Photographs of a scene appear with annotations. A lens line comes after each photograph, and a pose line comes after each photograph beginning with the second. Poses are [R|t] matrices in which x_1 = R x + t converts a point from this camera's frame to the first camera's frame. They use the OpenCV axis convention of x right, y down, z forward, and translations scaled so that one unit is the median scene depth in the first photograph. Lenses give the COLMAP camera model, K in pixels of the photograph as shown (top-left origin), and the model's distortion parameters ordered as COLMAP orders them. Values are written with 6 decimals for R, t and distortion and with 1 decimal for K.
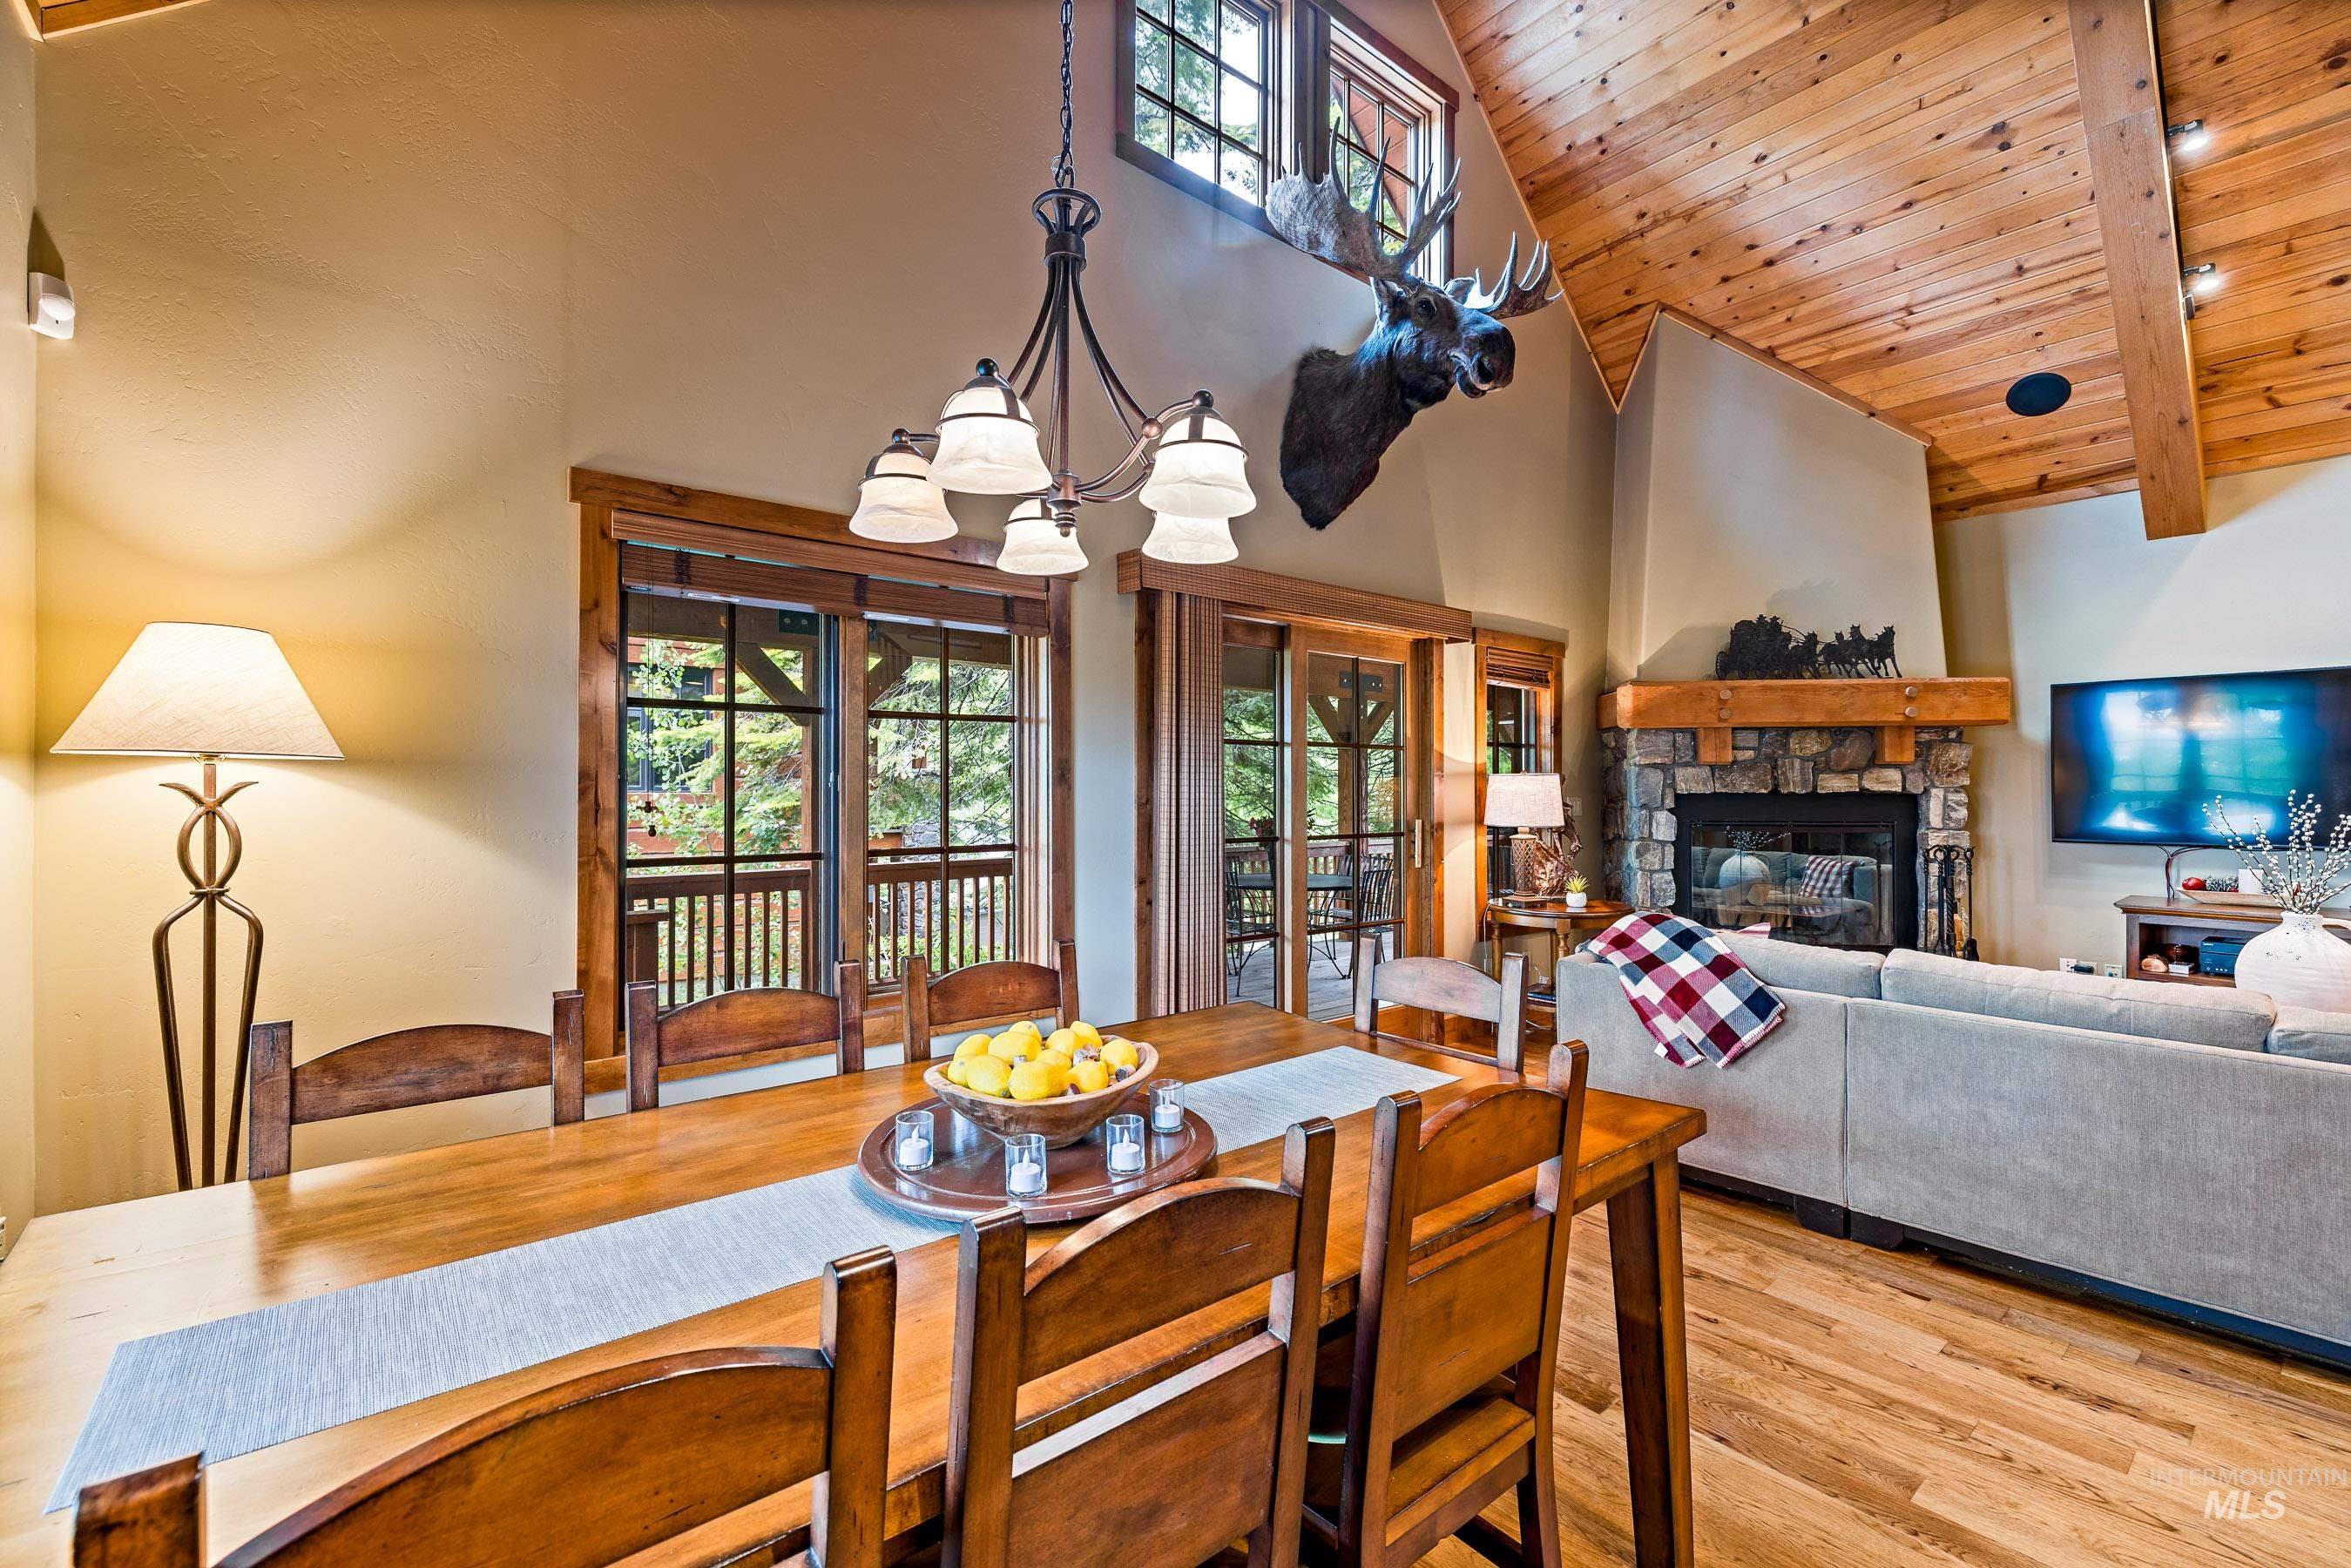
lens RADIAL K [[996.3, 0, 1165.1], [0, 996.3, 782.2], [0, 0, 1]] dist [0.001886, -0.000067]
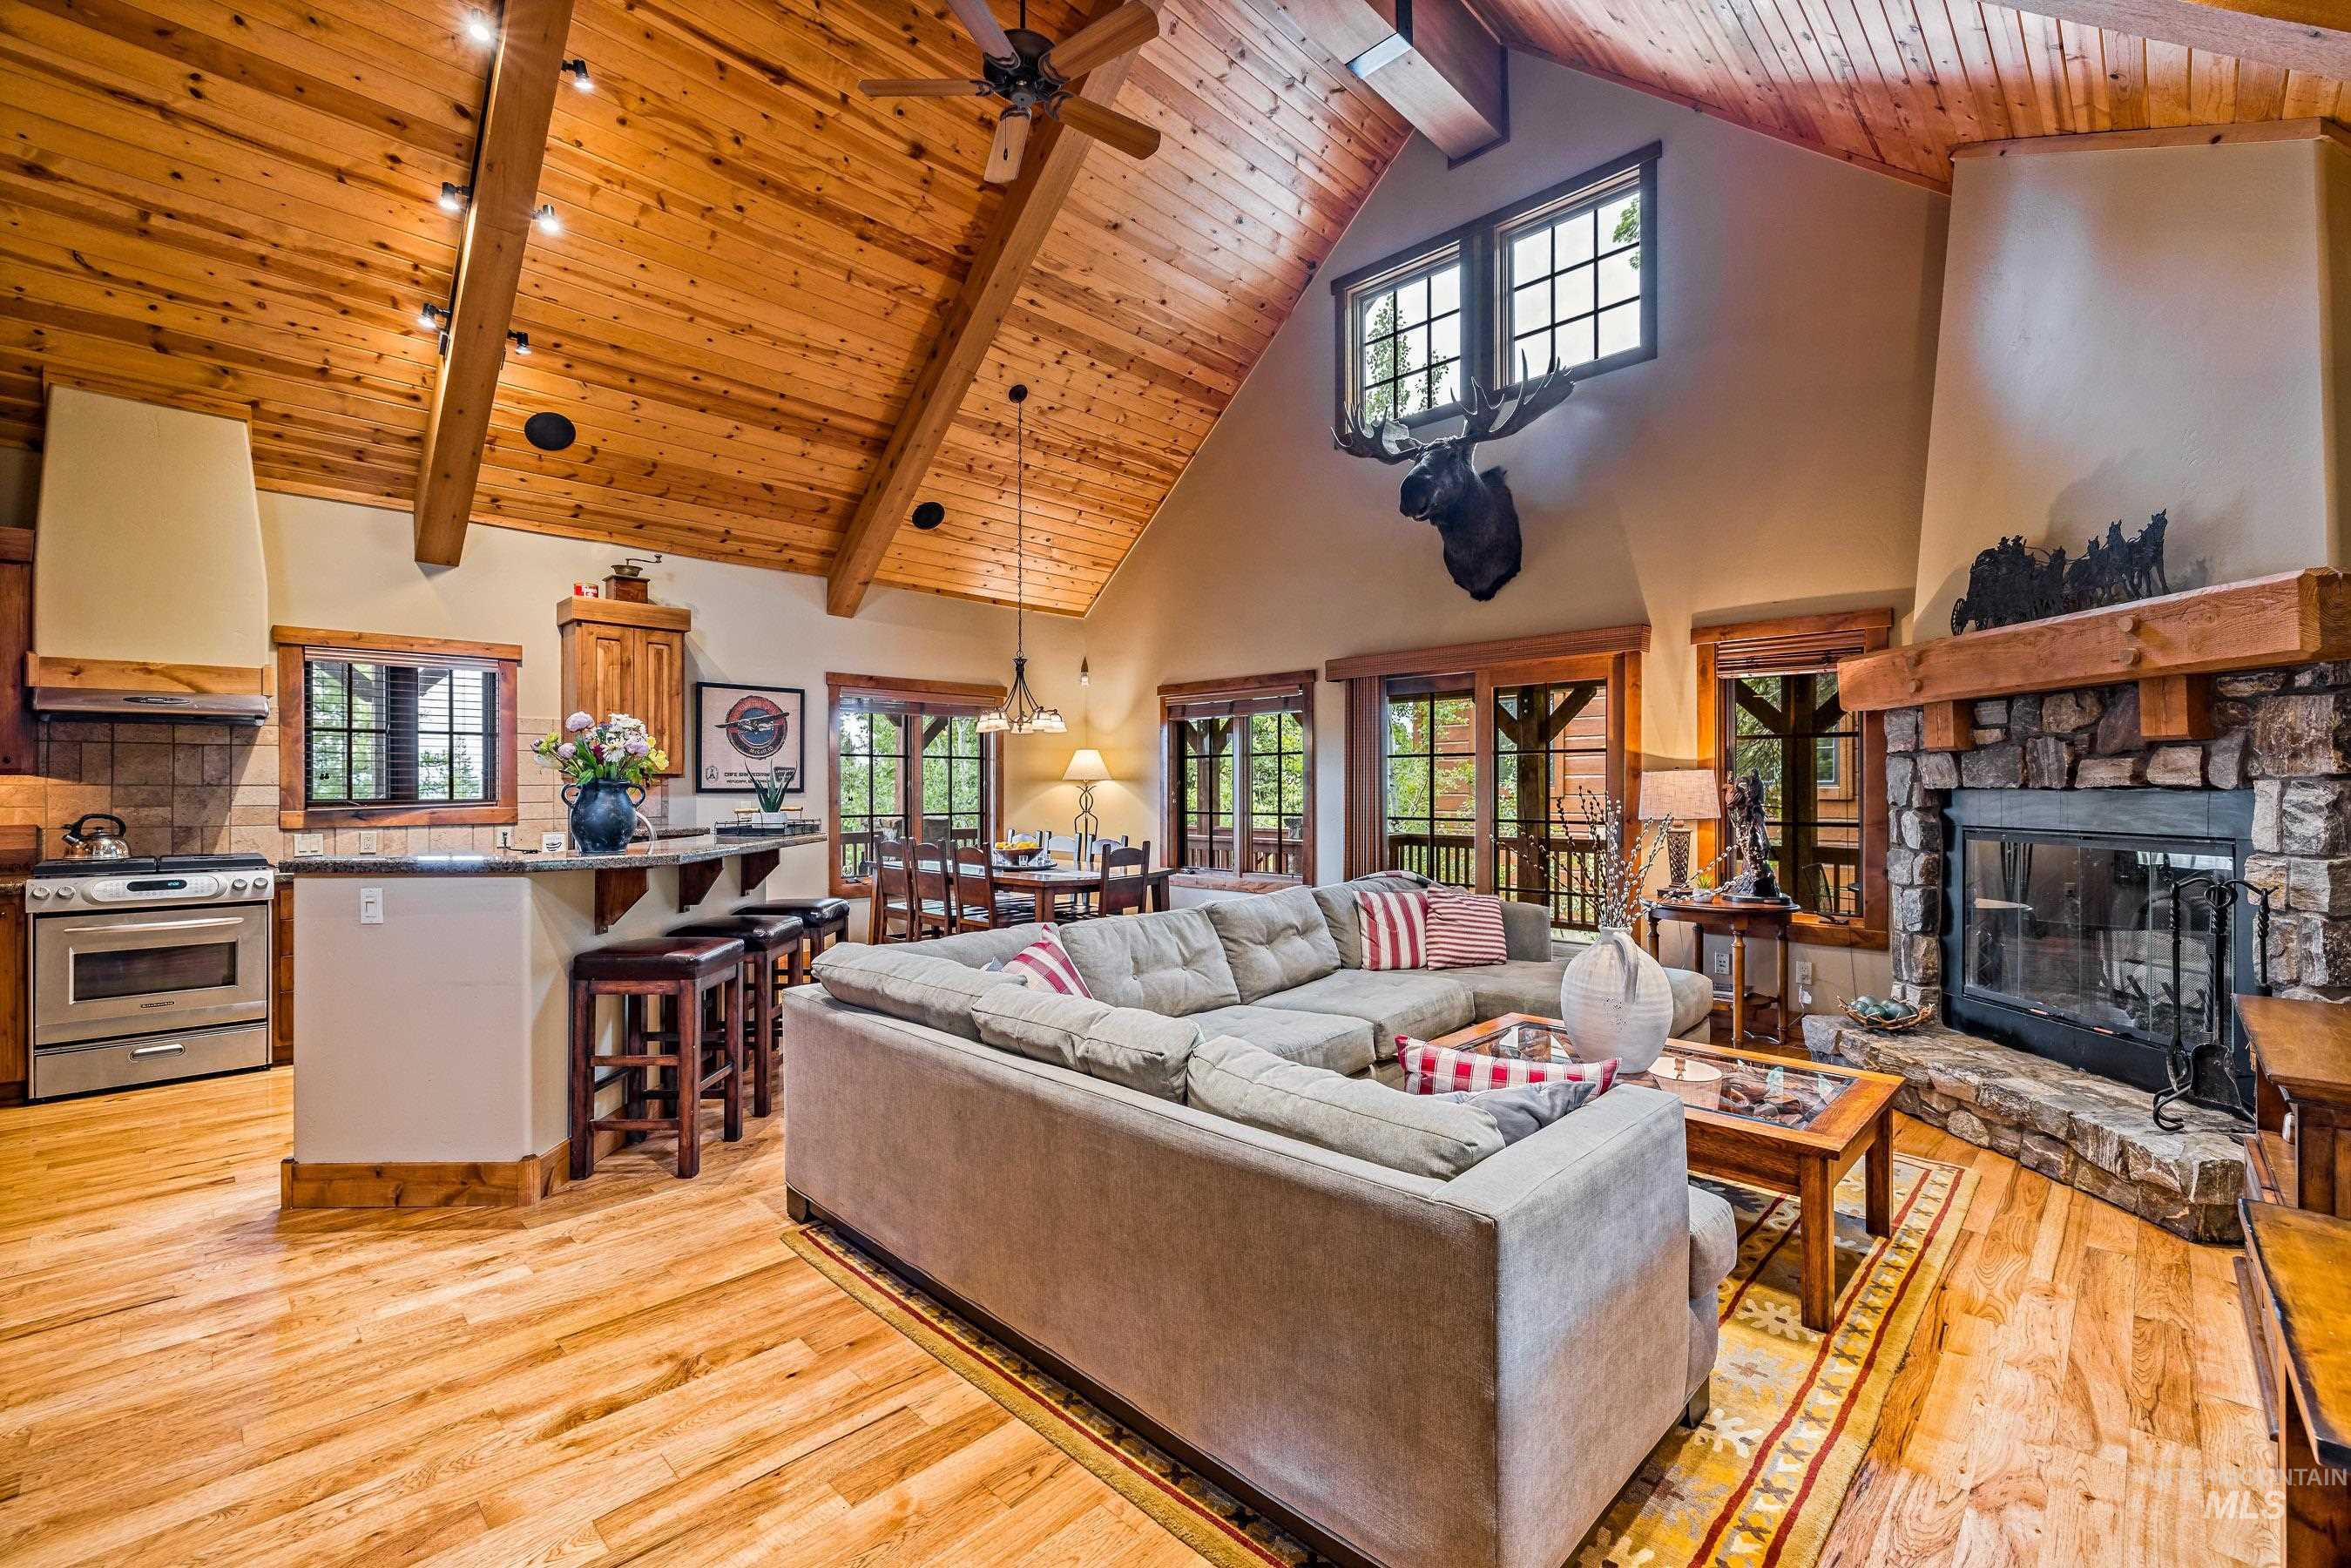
lens RADIAL K [[996.3, 0, 1165.1], [0, 996.3, 782.2], [0, 0, 1]] dist [0.001886, -0.000067]
pose [[0.112867, -0.006022, -0.993592, 1.243373], [0.011423, 0.999923, -0.004763, 0.003153], [0.993544, -0.010812, 0.112927, 0.326258]]
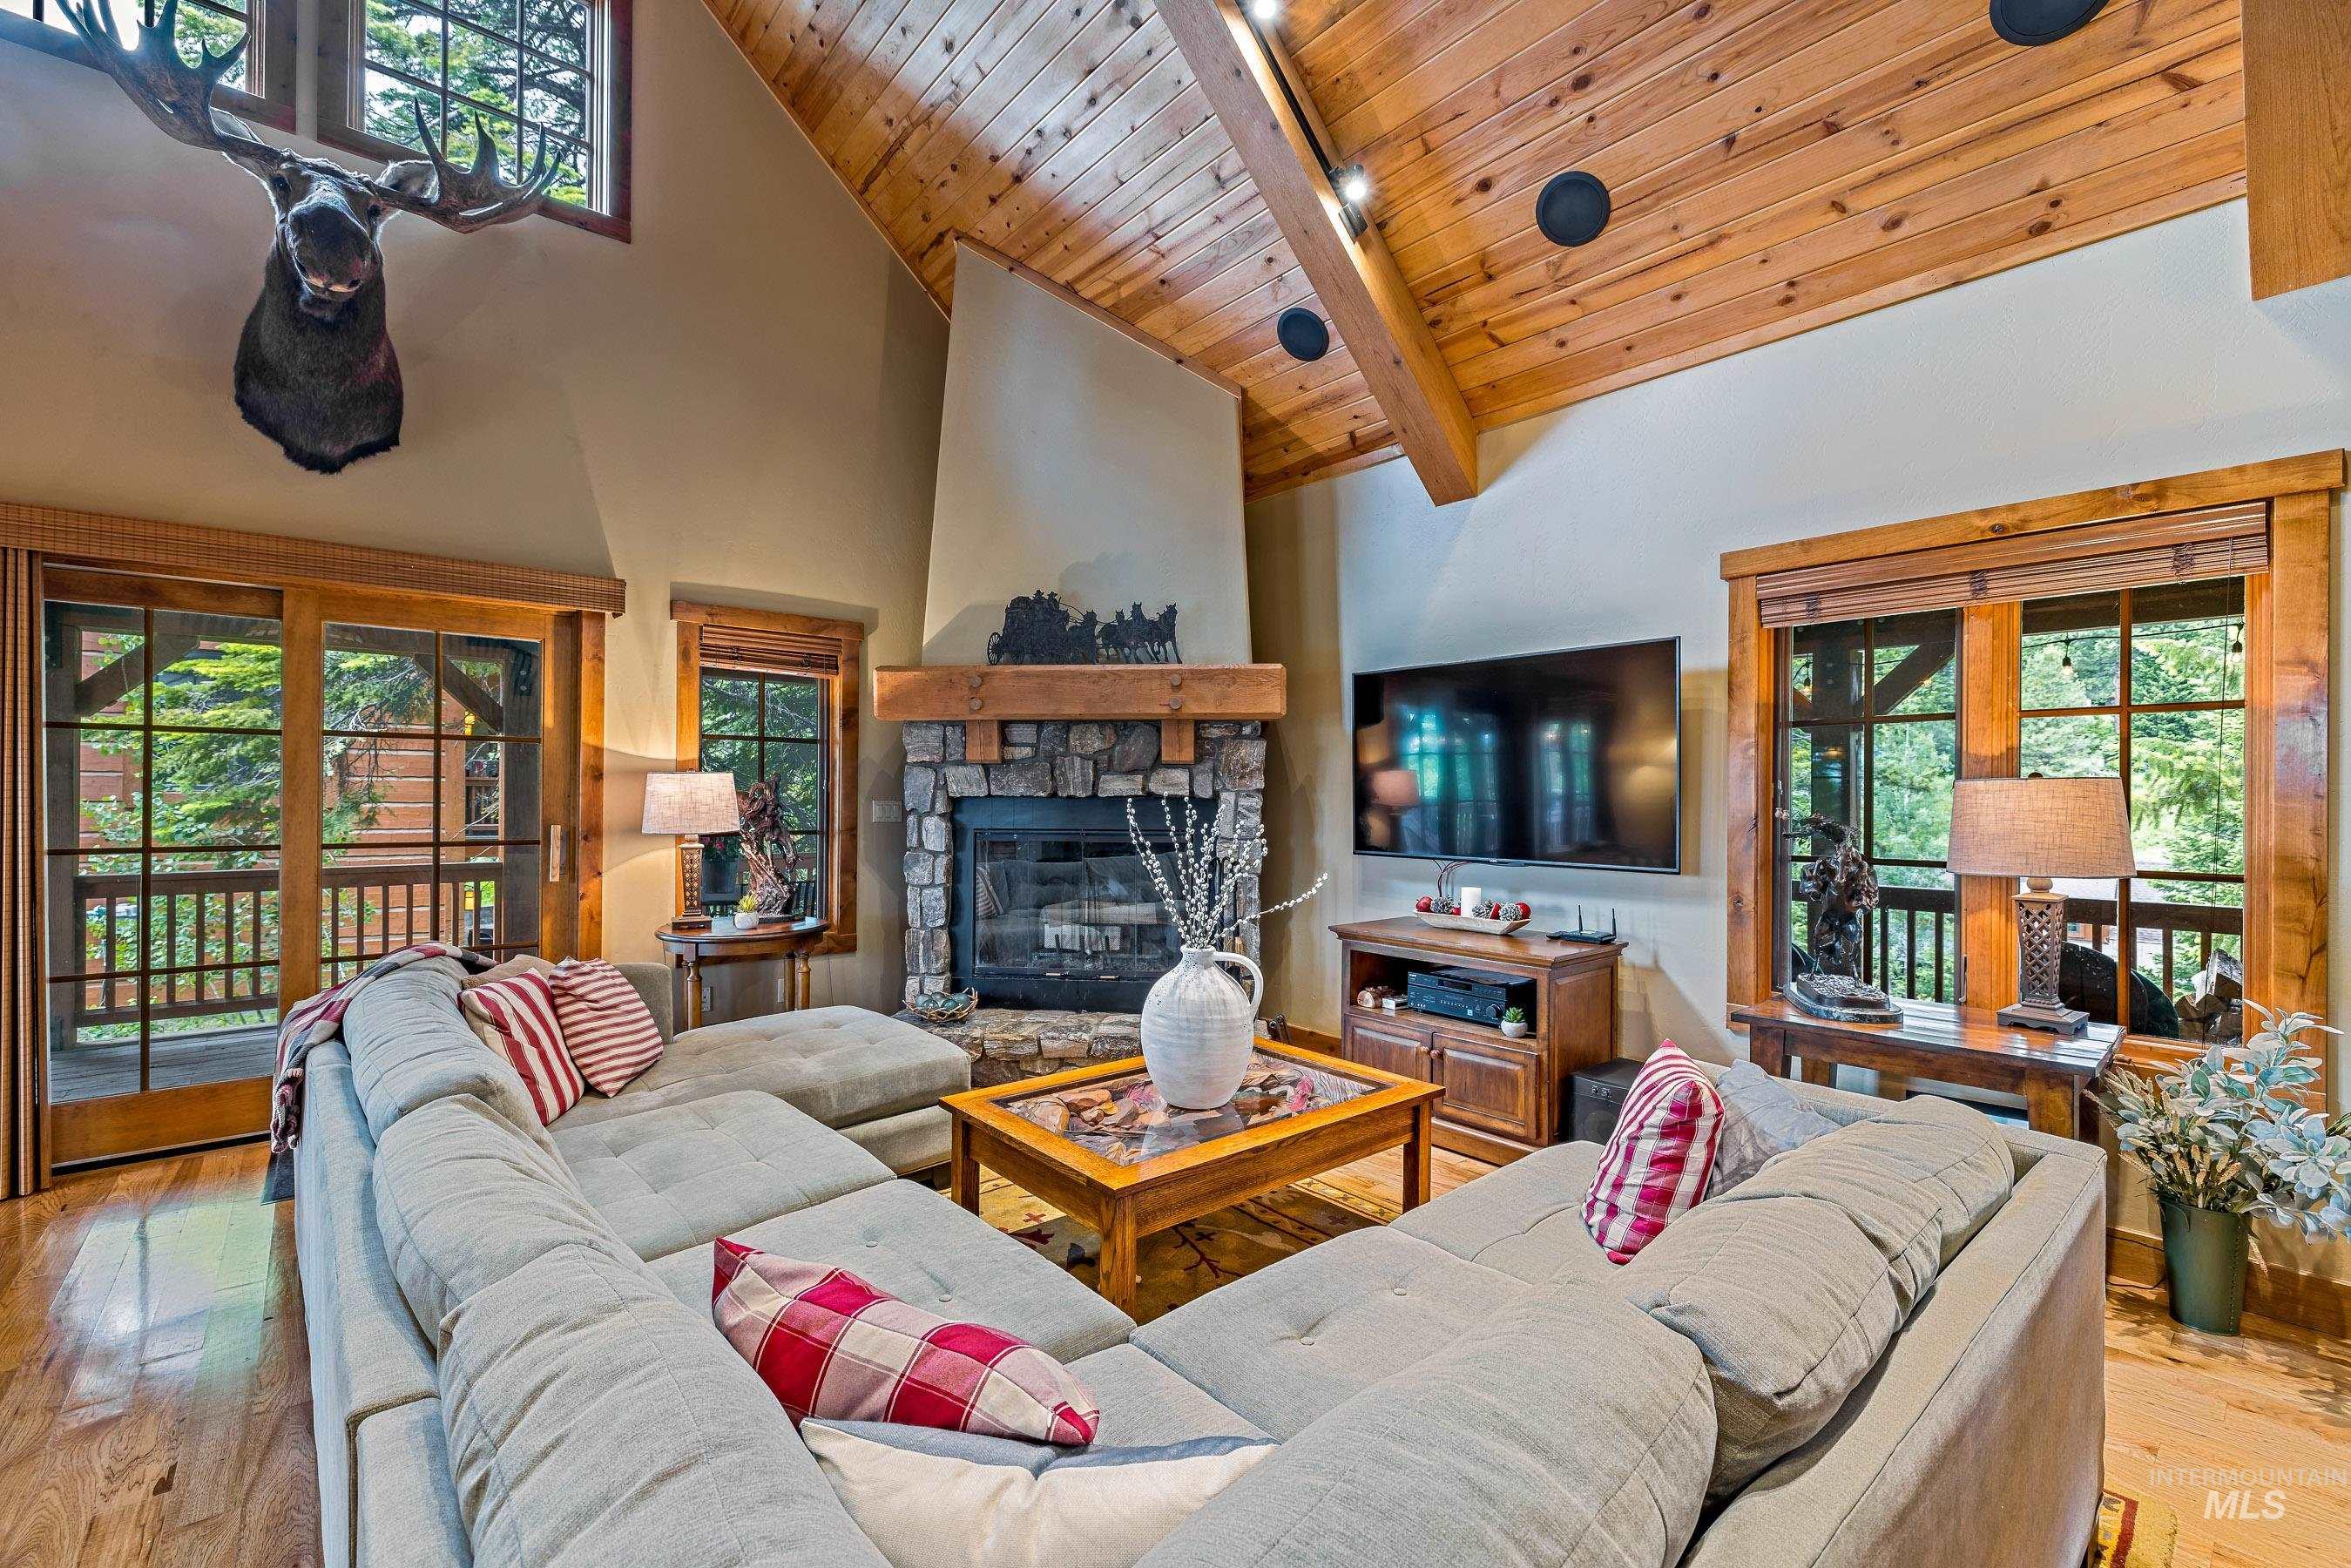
lens RADIAL K [[1004.5, 0, 1177.6], [0, 1004.5, 796.1], [0, 0, 1]] dist [-0.001683, -0.000183]
pose [[0.999739, 0.005276, 0.022224, 0.704134], [-0.005455, 0.999953, 0.008015, 0.002976], [-0.022180, -0.008134, 0.999721, 0.125835]]
